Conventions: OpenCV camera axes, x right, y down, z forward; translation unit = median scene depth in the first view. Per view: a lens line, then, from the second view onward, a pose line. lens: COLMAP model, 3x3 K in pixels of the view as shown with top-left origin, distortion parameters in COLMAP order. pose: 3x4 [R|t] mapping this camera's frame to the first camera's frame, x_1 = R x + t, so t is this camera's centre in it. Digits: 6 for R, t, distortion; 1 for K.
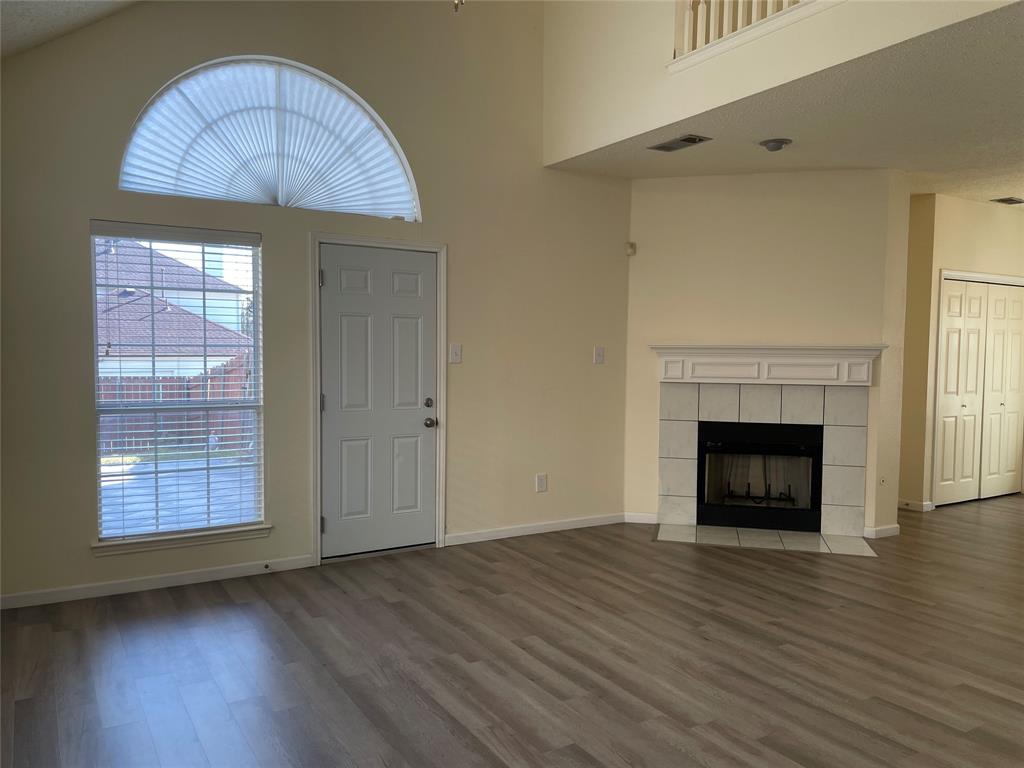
lens RADIAL K [[782.1, 0, 515.9], [0, 782.1, 391.1], [0, 0, 1]] dist [0.084851, -0.118652]
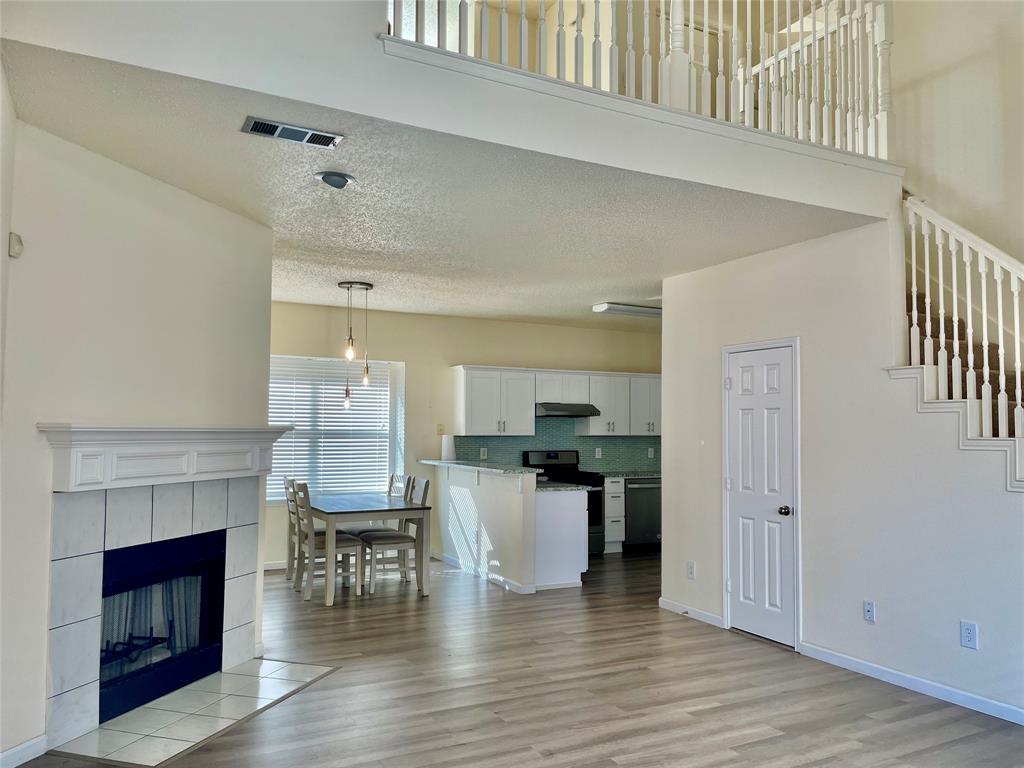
lens RADIAL K [[782.1, 0, 515.9], [0, 782.1, 391.1], [0, 0, 1]] dist [0.084851, -0.118652]
pose [[0.051194, 0.039667, 0.997901, -0.371530], [0.044835, 0.998112, -0.041976, -0.046050], [-0.997682, 0.046890, 0.049319, 0.644050]]
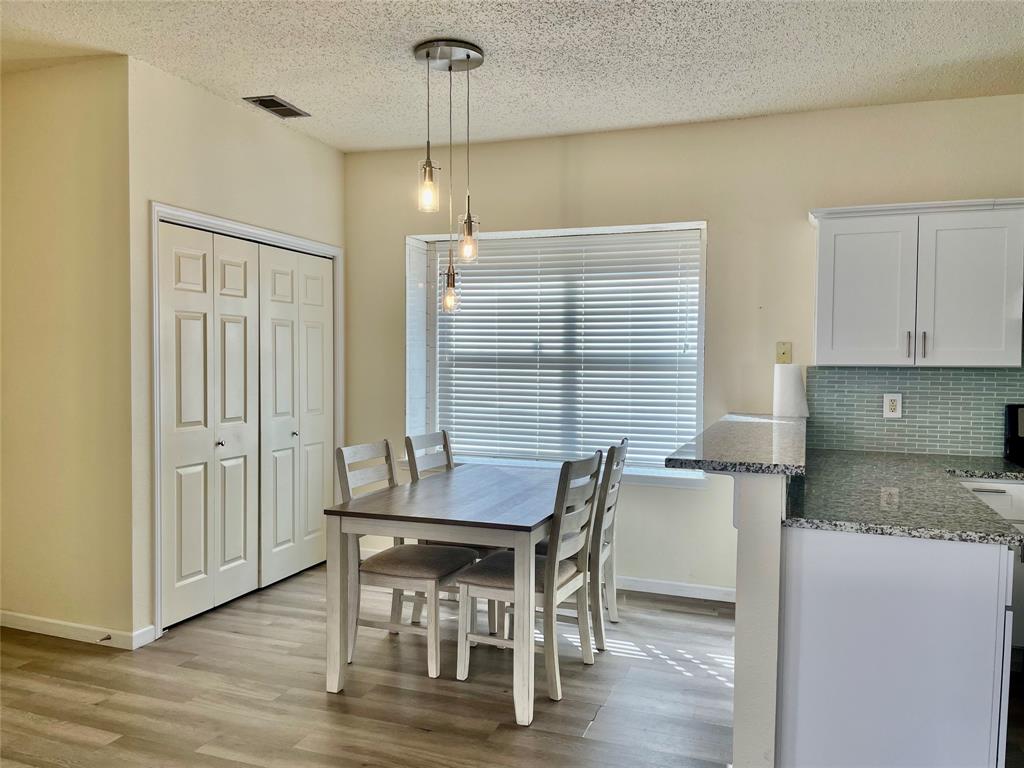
lens RADIAL K [[782.1, 0, 515.9], [0, 782.1, 391.1], [0, 0, 1]] dist [0.084851, -0.118652]
pose [[0.781486, -0.026794, 0.623347, 0.426553], [0.030298, 0.999529, 0.004979, -0.019521], [-0.623187, 0.014995, 0.781929, 0.459613]]
